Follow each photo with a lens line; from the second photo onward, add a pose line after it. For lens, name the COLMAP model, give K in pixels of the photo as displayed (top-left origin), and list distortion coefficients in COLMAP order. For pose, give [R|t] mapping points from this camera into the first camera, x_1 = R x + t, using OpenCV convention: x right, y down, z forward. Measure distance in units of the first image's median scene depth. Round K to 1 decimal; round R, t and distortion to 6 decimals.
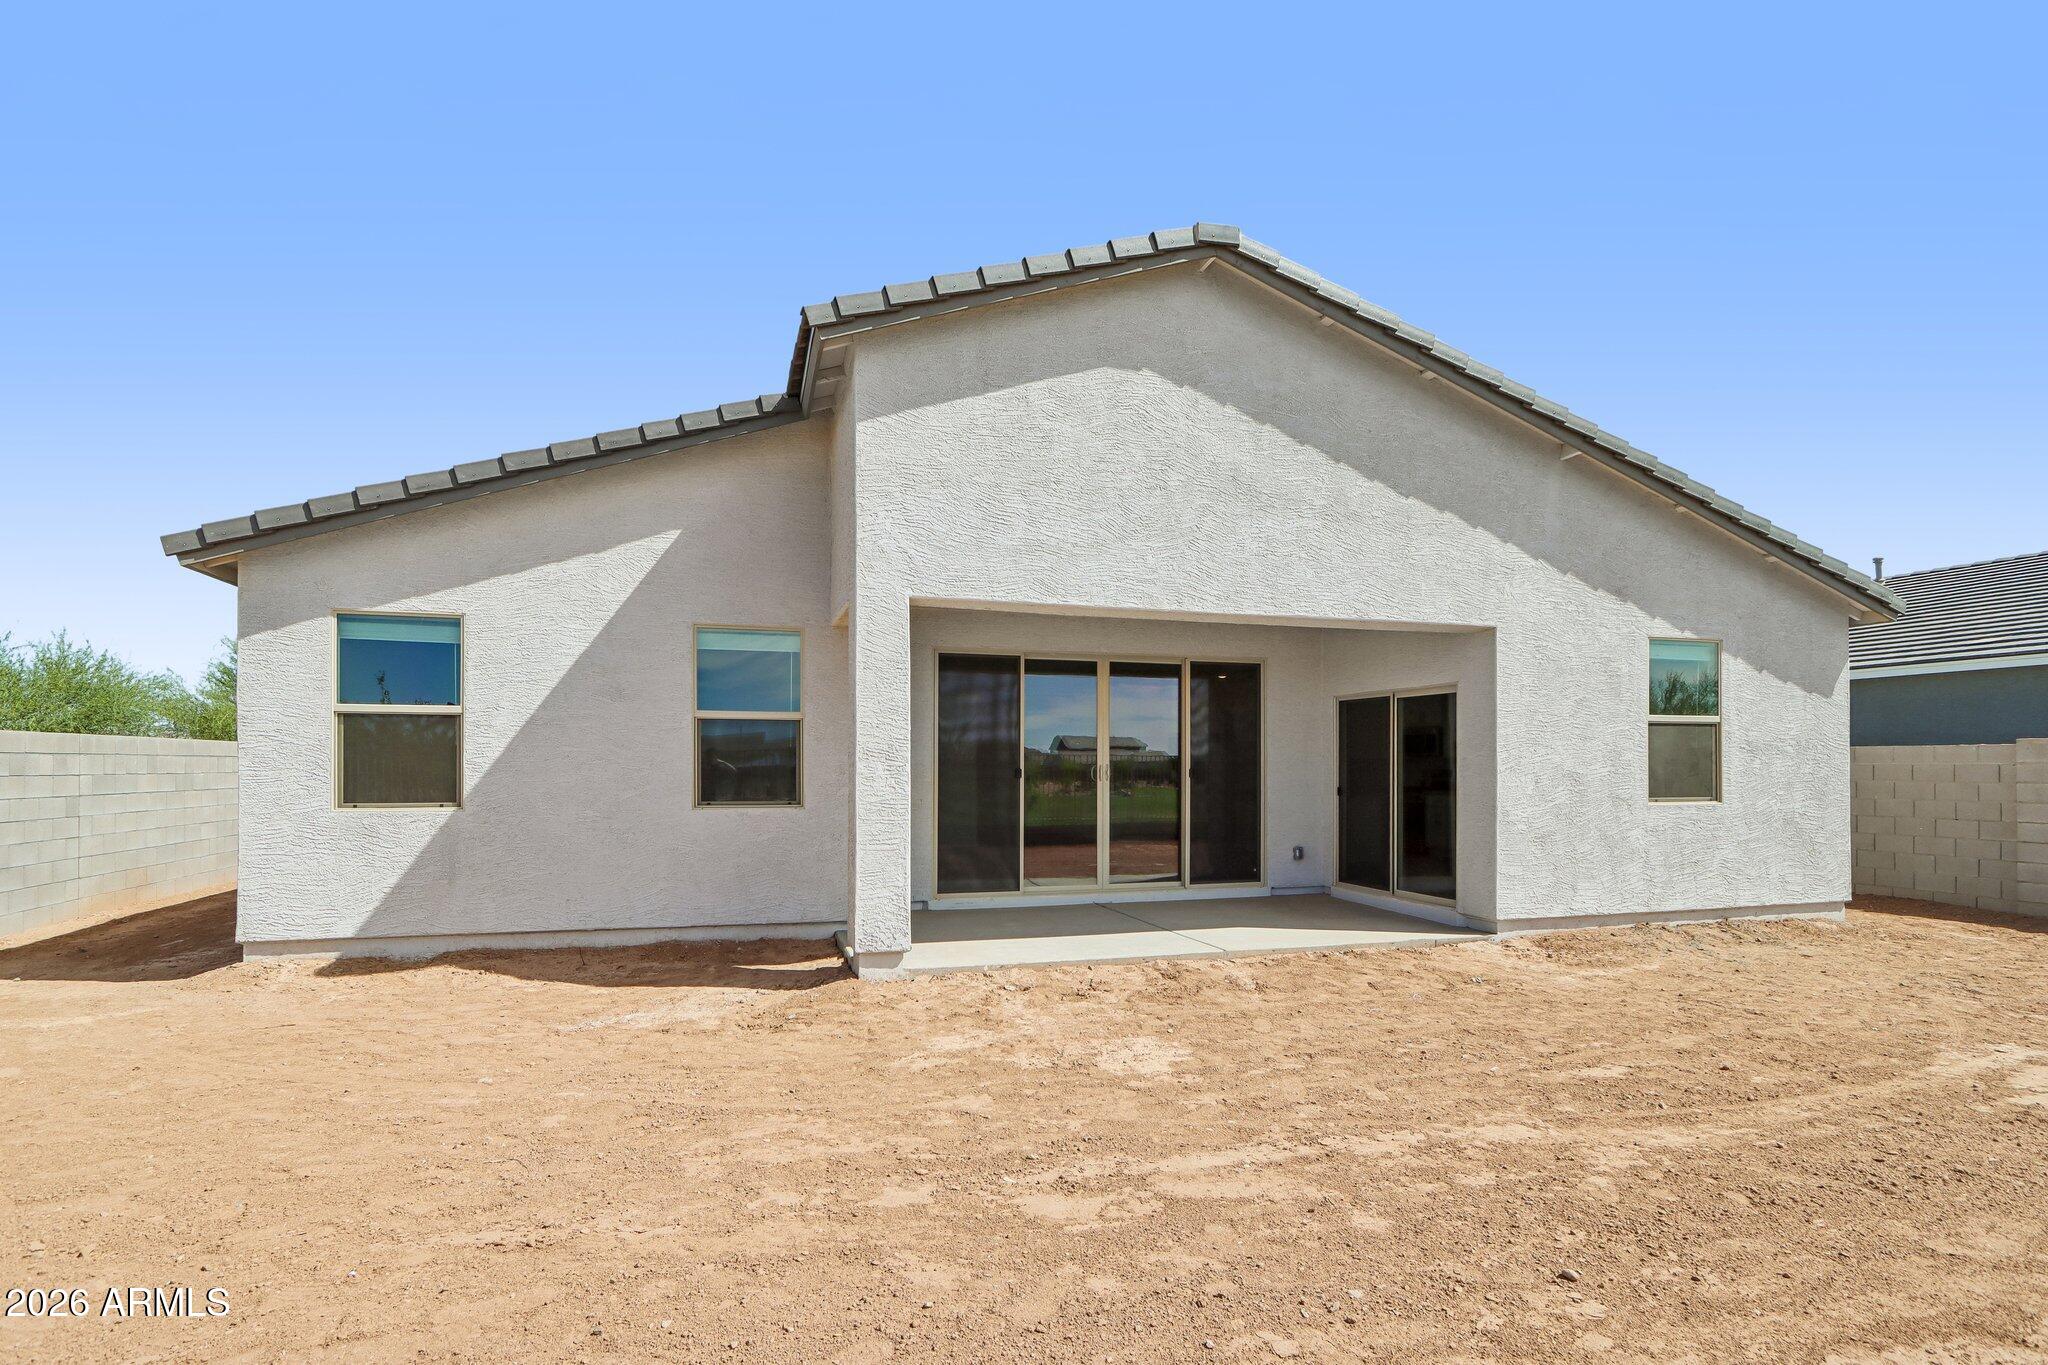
lens RADIAL K [[985.3, 0, 1005.1], [0, 985.3, 756.4], [0, 0, 1]] dist [-0.004627, -0.001264]
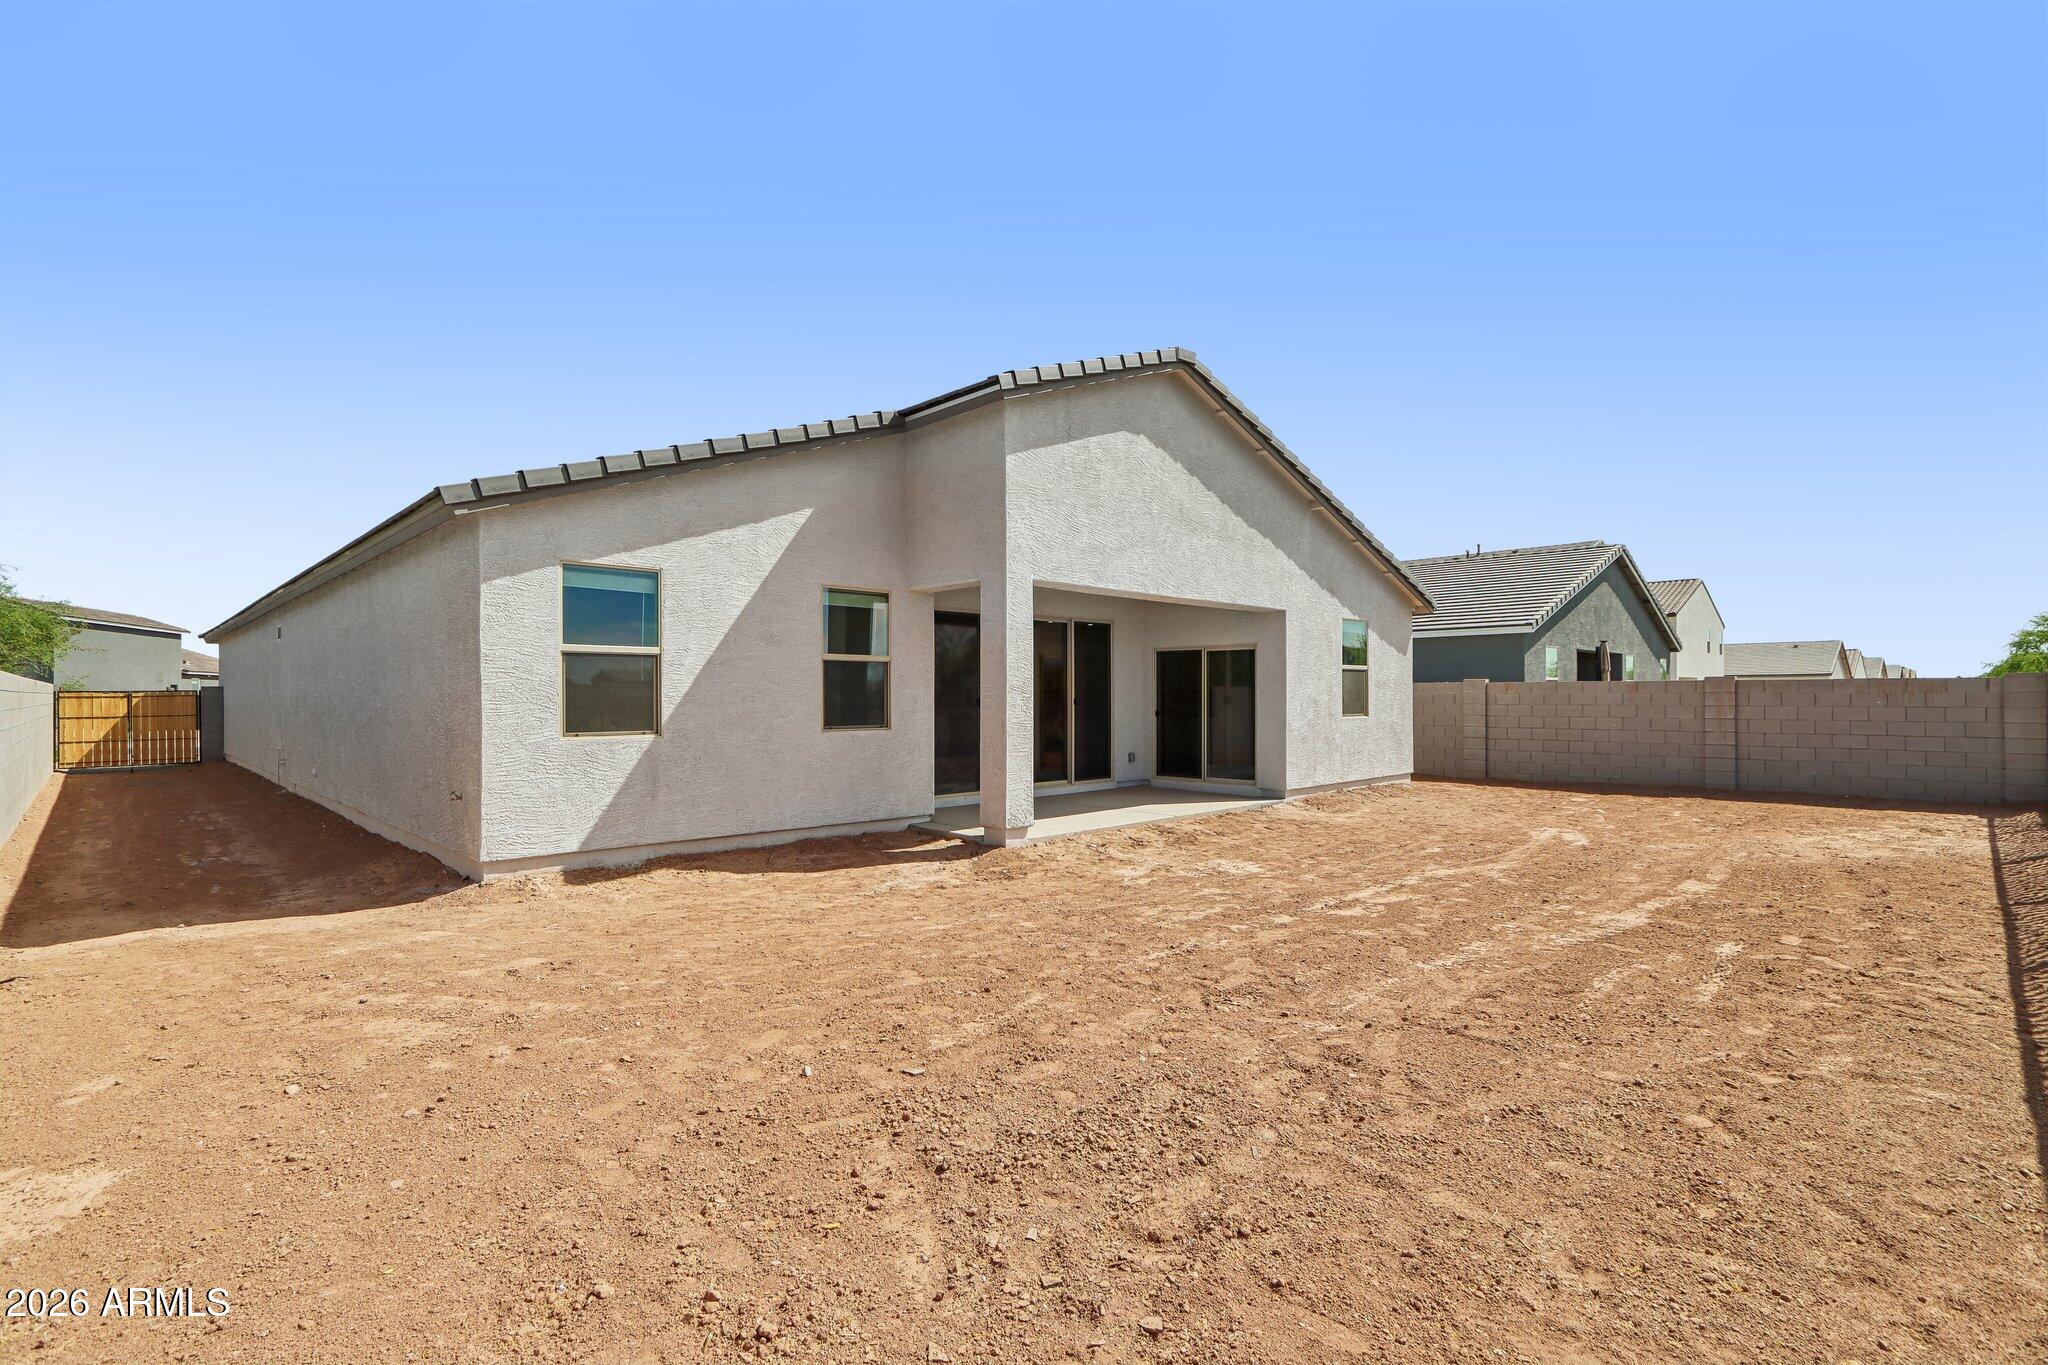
lens RADIAL K [[947.6, 0, 1023.2], [0, 947.6, 687.0], [0, 0, 1]] dist [-0.001628, 0.000129]
pose [[0.879018, 0.000771, 0.476789, -0.704692], [-0.001058, 0.999999, 0.000333, -0.005151], [-0.476788, -0.000797, 0.879018, -0.192294]]
